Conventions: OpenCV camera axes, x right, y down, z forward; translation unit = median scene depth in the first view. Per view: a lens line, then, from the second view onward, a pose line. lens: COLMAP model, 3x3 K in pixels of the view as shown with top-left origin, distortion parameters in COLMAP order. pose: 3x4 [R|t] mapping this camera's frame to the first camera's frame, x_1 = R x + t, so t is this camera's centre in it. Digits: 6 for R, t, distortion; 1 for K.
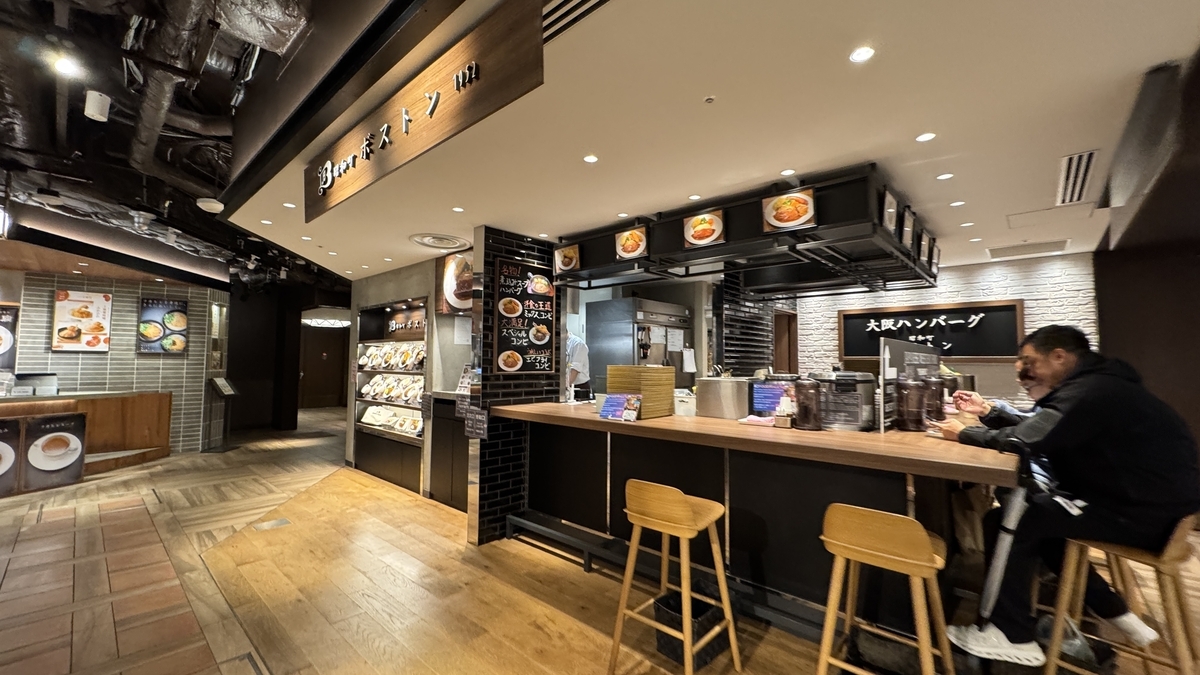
lens RADIAL K [[475.1, 0, 599.2], [0, 475.1, 333.8], [0, 0, 1]] dist [-0.002905, 0.000563]
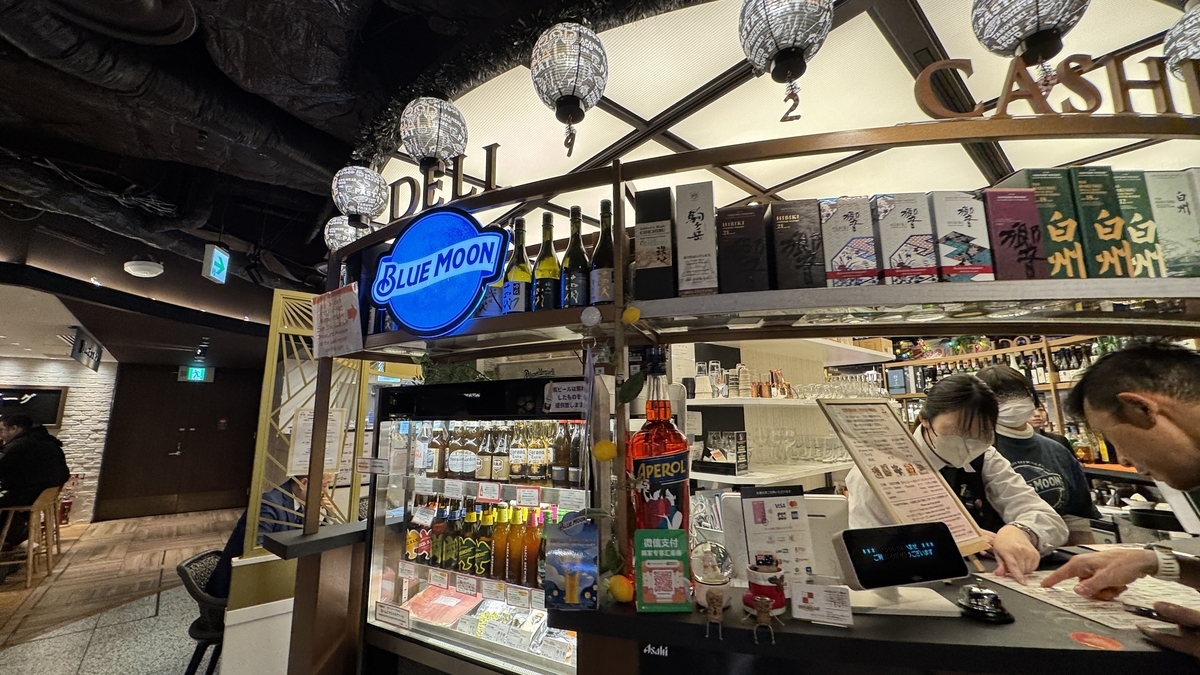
lens RADIAL K [[475.1, 0, 600.1], [0, 475.1, 340.6], [0, 0, 1]] dist [-0.002905, 0.000563]
pose [[0.115586, 0.162067, 0.979987, -0.469105], [-0.044666, 0.986450, -0.157867, -0.061434], [-0.992293, -0.025524, 0.121259, -0.975648]]
